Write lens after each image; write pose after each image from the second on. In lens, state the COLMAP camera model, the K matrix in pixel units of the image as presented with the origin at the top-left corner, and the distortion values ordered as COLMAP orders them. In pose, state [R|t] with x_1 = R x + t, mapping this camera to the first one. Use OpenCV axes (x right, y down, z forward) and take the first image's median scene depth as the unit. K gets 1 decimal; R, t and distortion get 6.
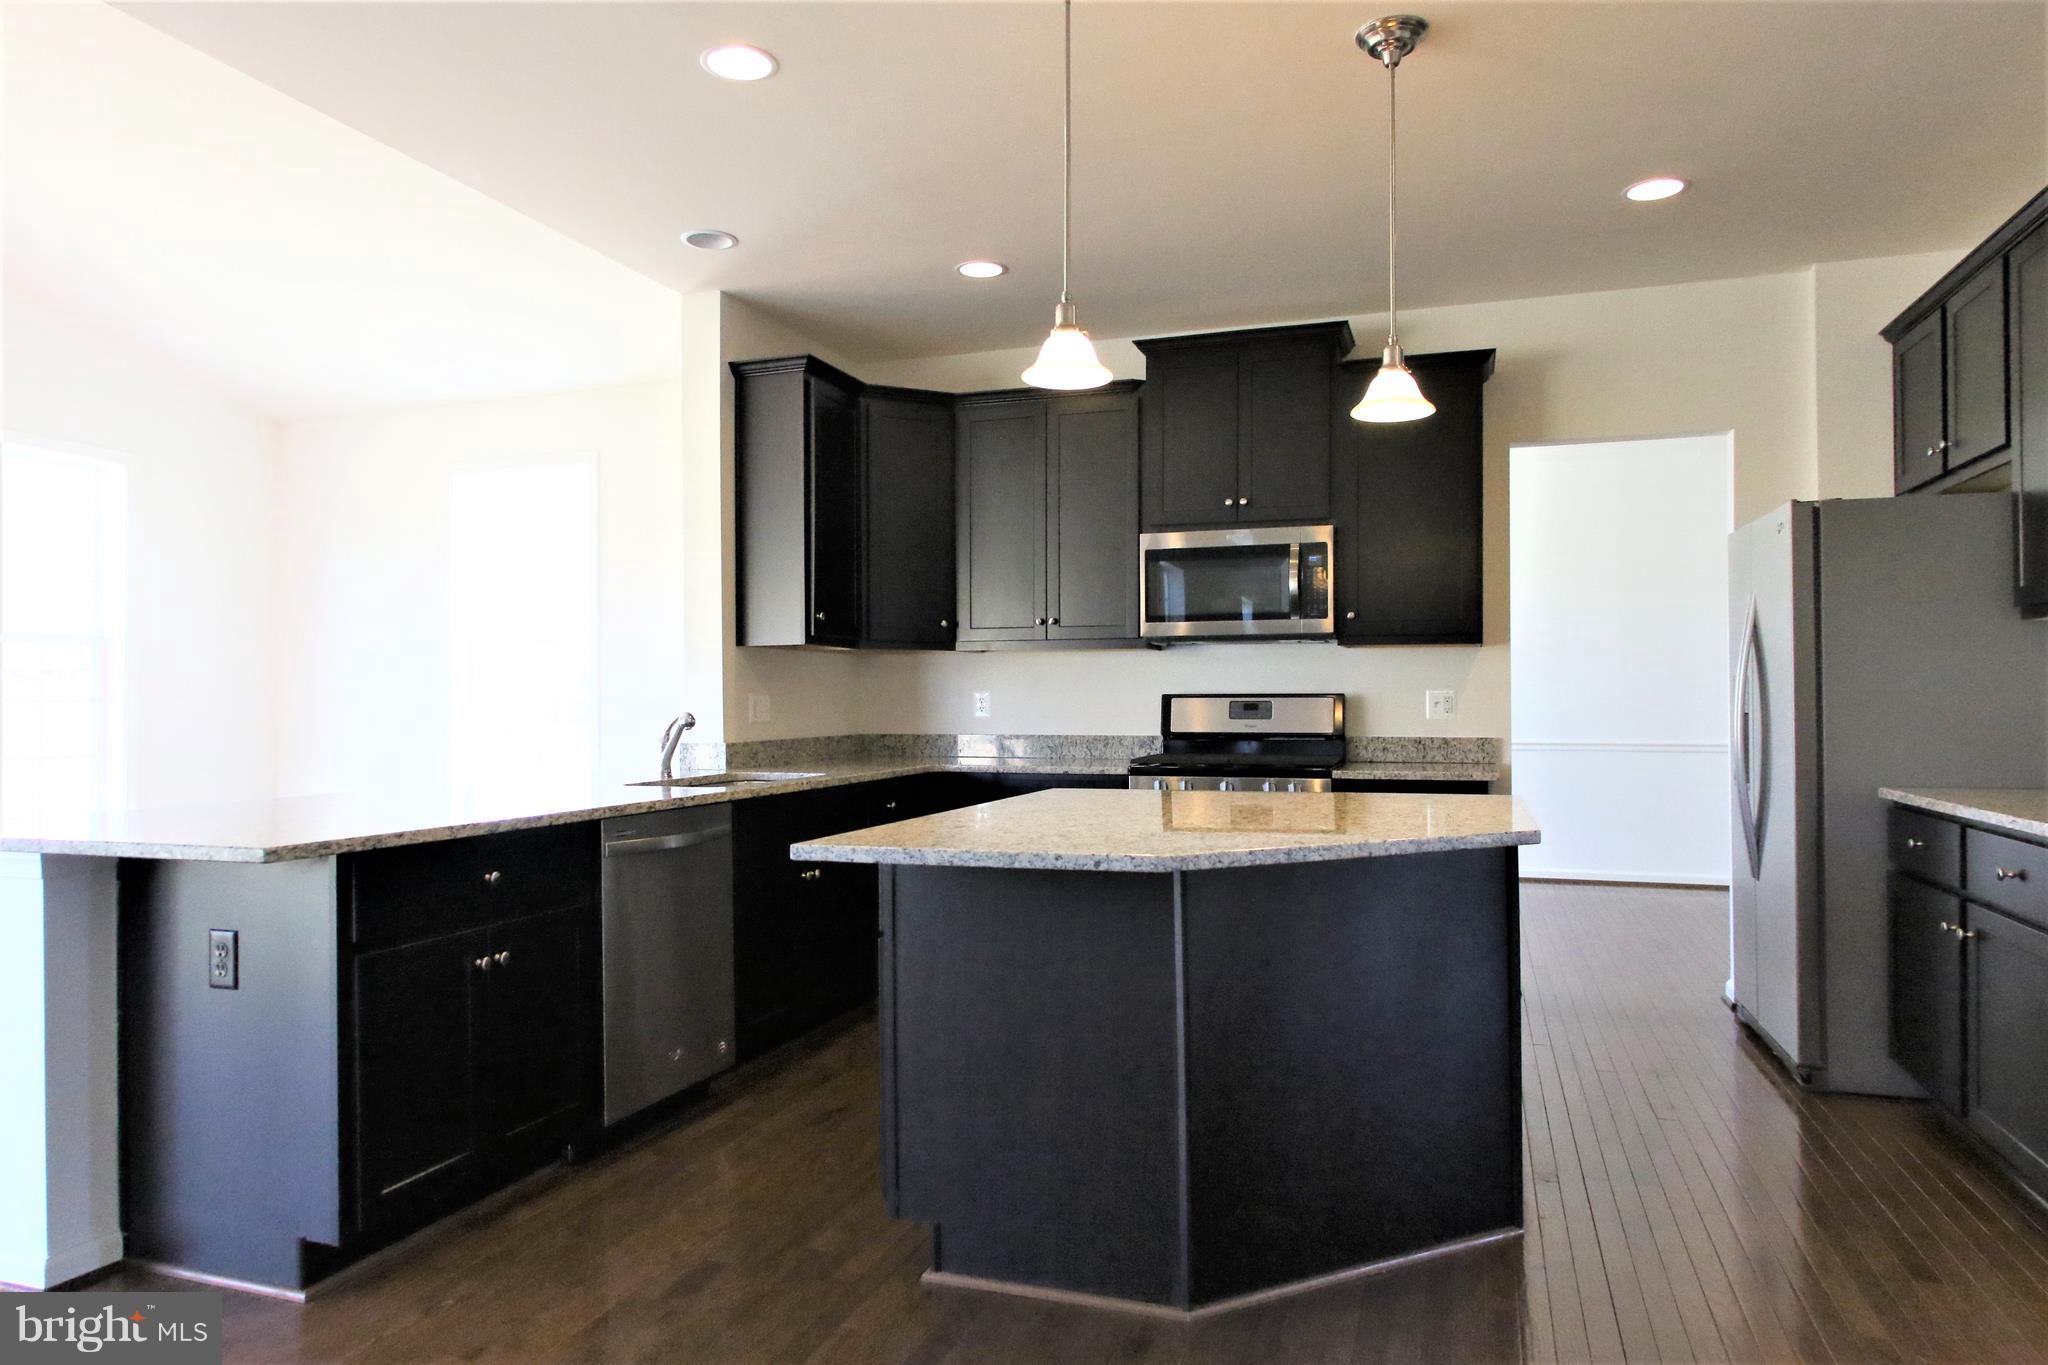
lens RADIAL K [[1280.3, 0, 1016.6], [0, 1280.3, 690.9], [0, 0, 1]] dist [-0.012080, -0.003592]
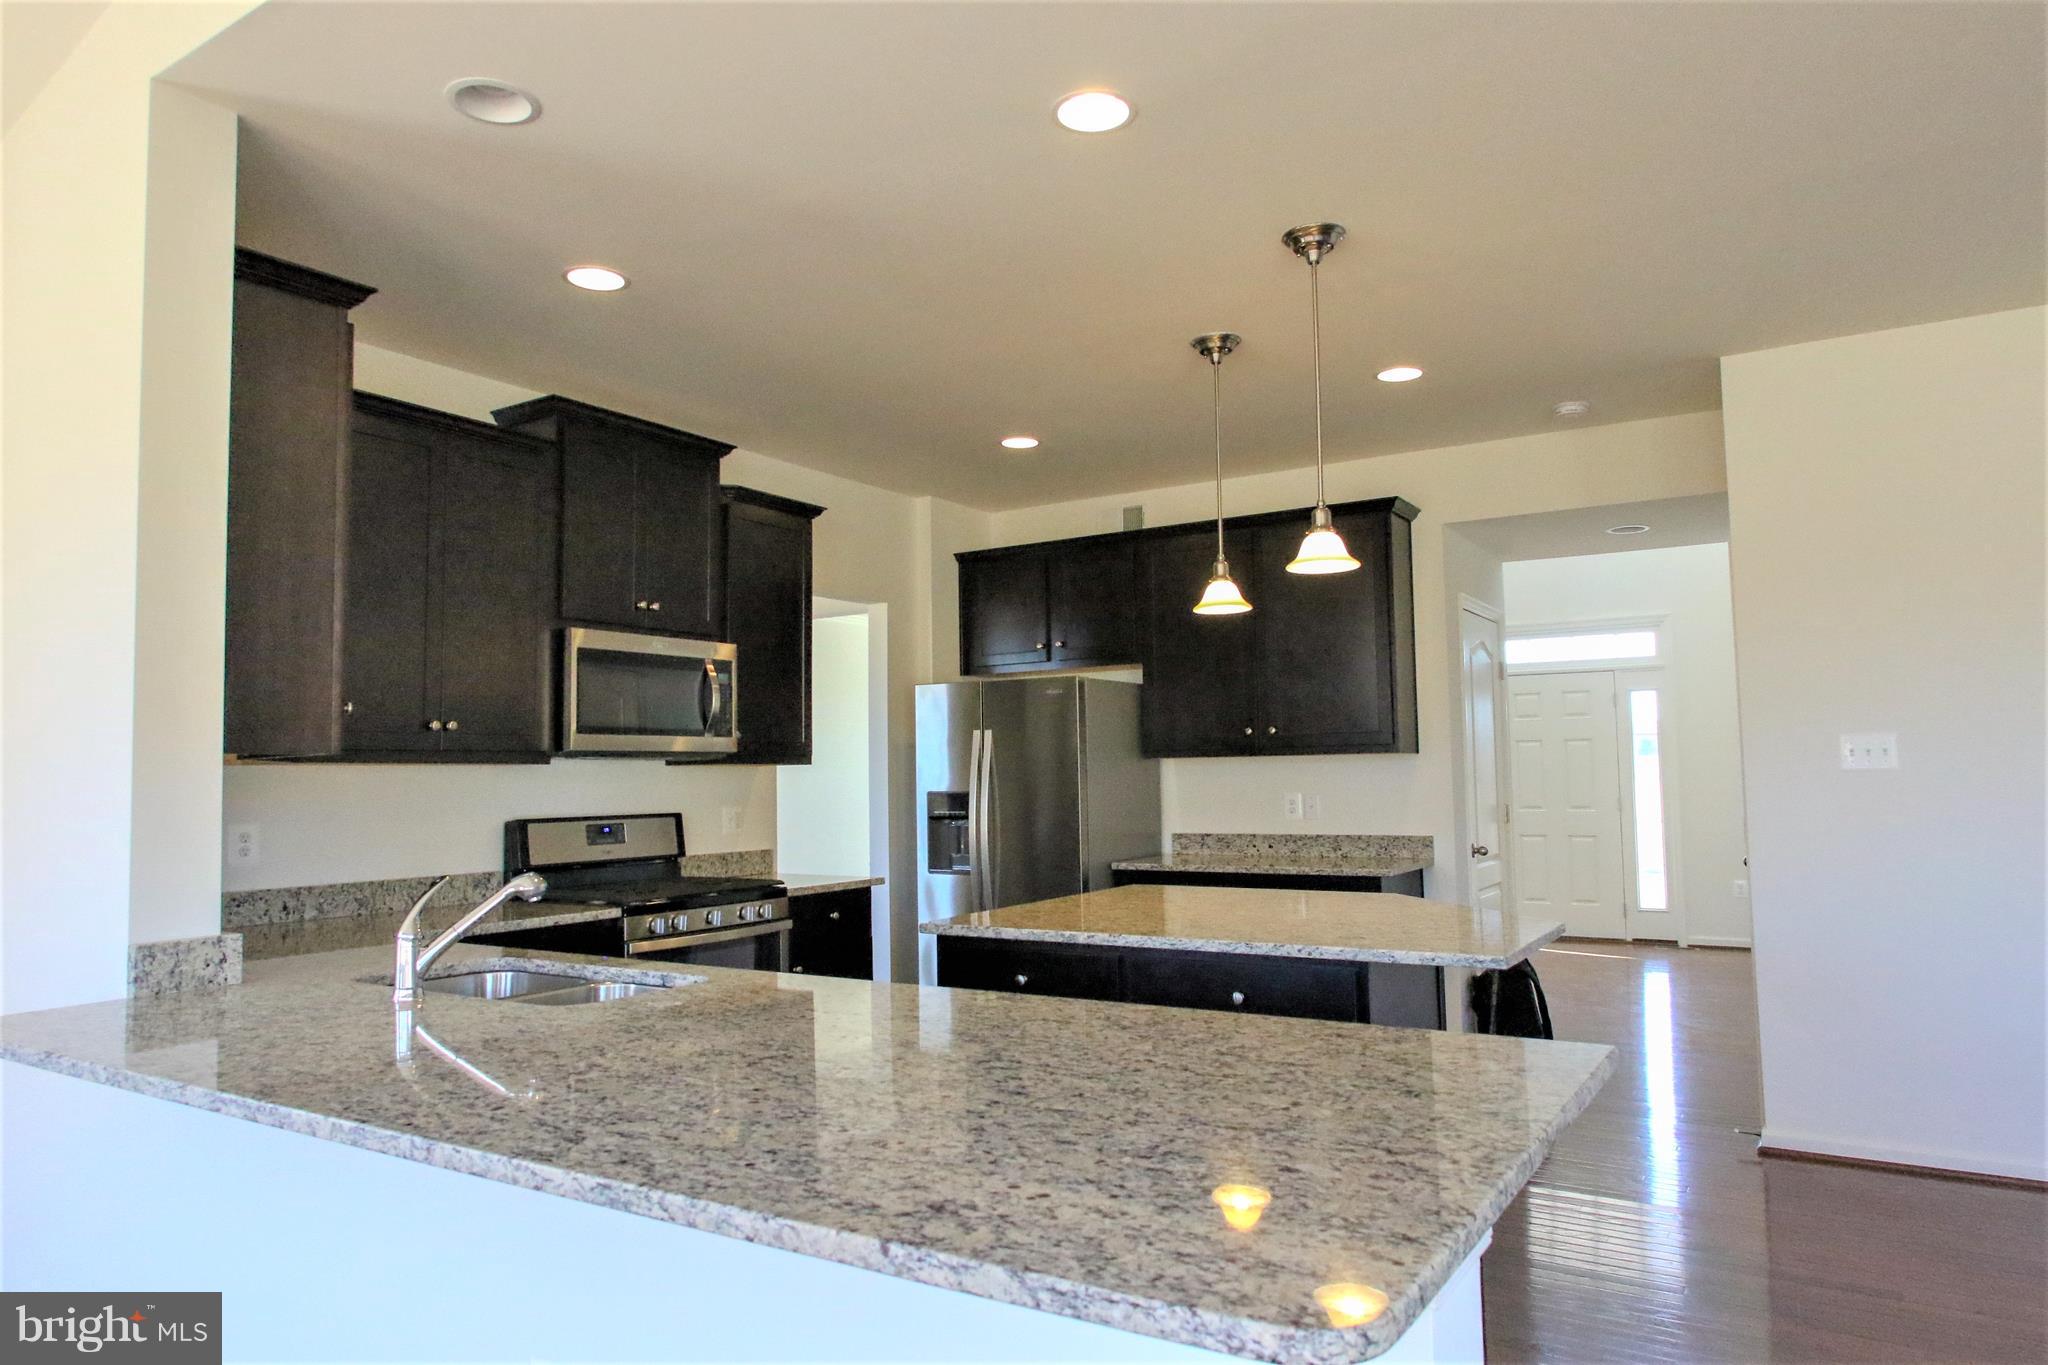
lens RADIAL K [[1280.3, 0, 1016.6], [0, 1280.3, 690.9], [0, 0, 1]] dist [-0.012080, -0.003592]
pose [[0.232101, 0.065177, 0.970506, -0.645824], [0.011005, 0.997513, -0.069623, -0.020053], [-0.972629, 0.026840, 0.230806, 0.532626]]
